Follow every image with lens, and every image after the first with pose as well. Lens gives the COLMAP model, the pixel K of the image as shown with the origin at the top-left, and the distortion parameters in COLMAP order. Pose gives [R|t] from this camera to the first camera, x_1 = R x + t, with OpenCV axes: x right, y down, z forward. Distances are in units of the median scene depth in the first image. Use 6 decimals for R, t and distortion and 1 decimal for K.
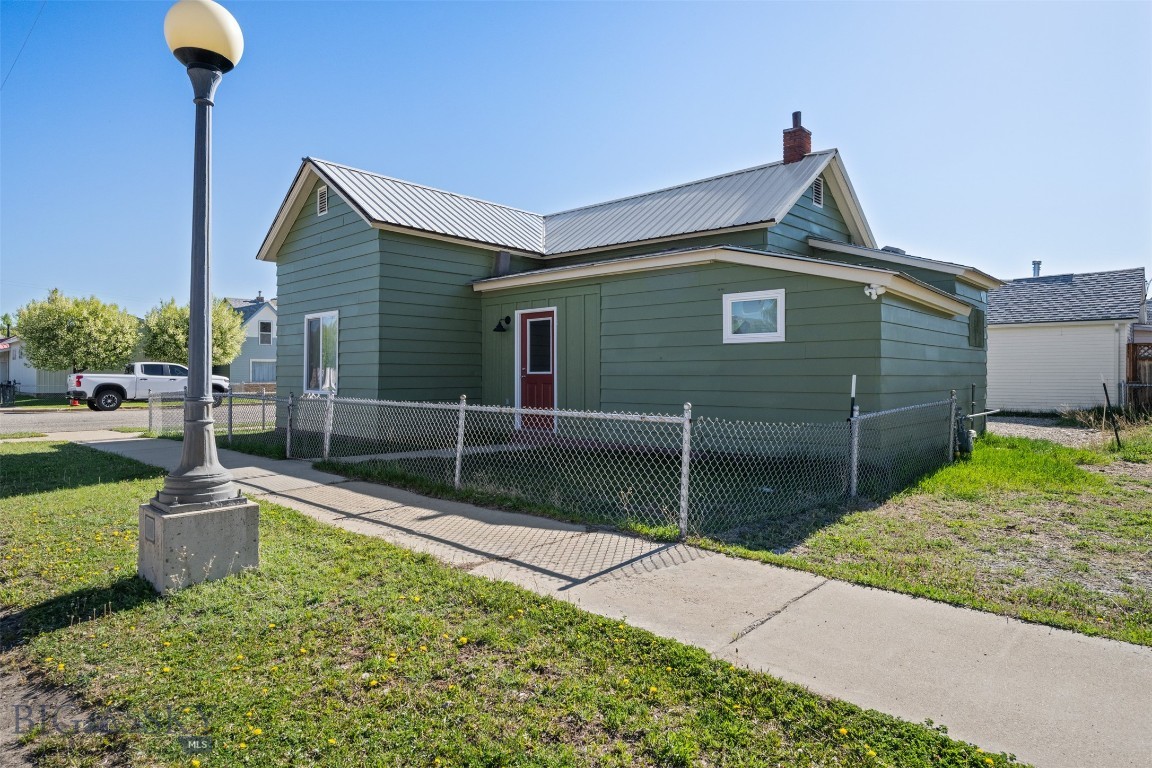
lens RADIAL K [[648.0, 0, 580.6], [0, 648.0, 373.8], [0, 0, 1]] dist [0.008100, 0.000443]
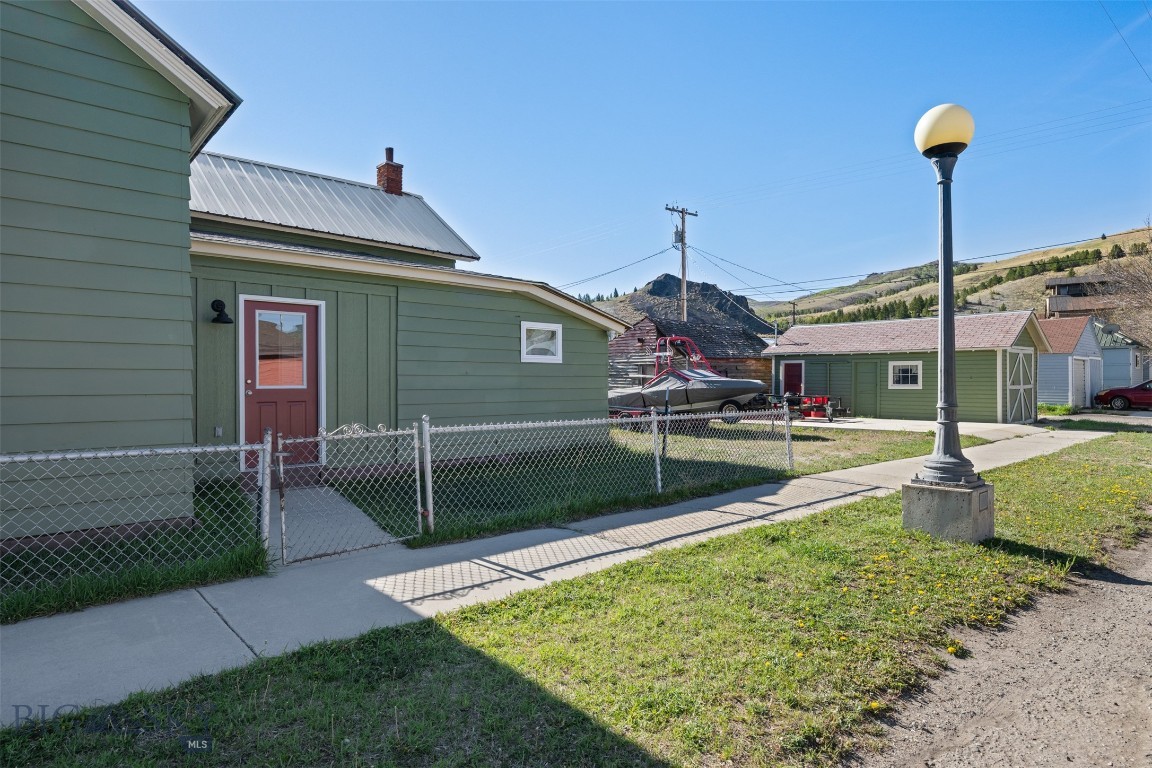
lens RADIAL K [[648.0, 0, 580.5], [0, 648.0, 387.8], [0, 0, 1]] dist [0.008100, 0.000443]
pose [[0.133766, 0.000376, 0.991013, -0.876083], [0.005987, 0.999981, -0.001187, 0.002507], [-0.990995, 0.006092, 0.133761, 0.677332]]
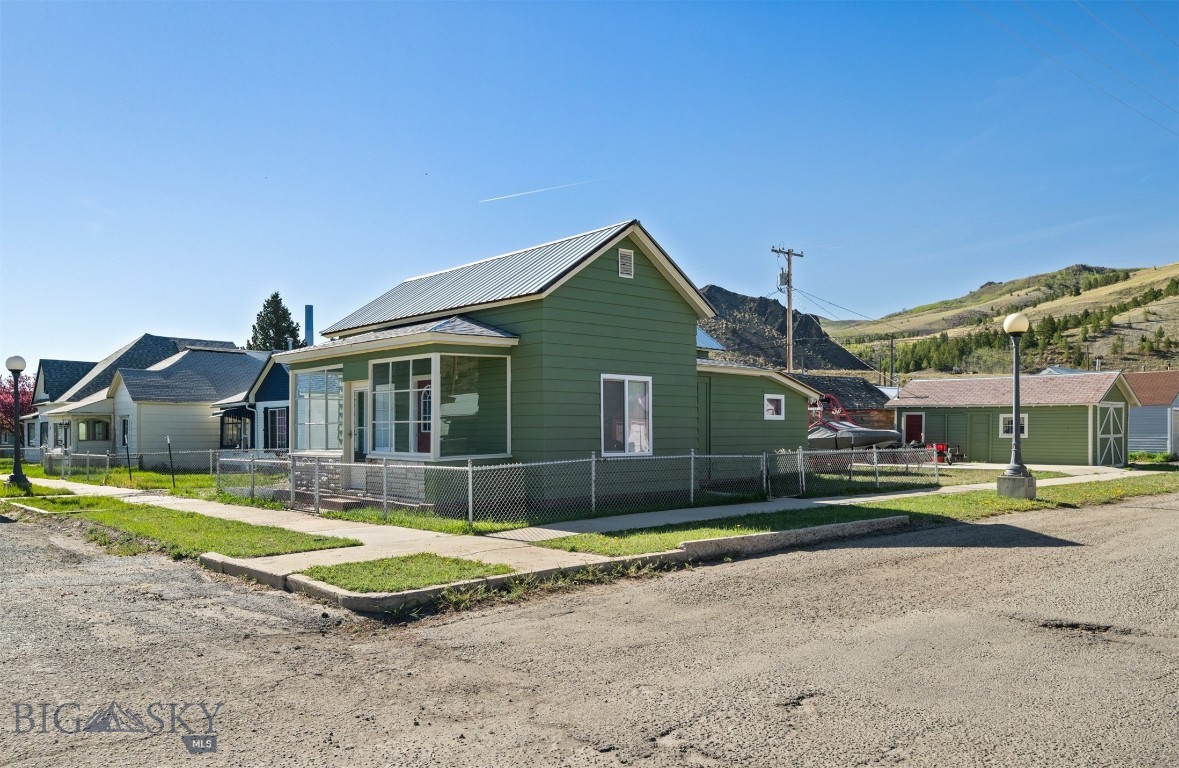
lens RADIAL K [[900.5, 0, 593.8], [0, 900.5, 447.3], [0, 0, 1]] dist [0.015763, 0.004857]
pose [[0.121463, -0.008990, 0.992555, -2.272028], [0.005742, 0.999949, 0.008354, 0.008938], [-0.992579, 0.004684, 0.121509, 1.086730]]
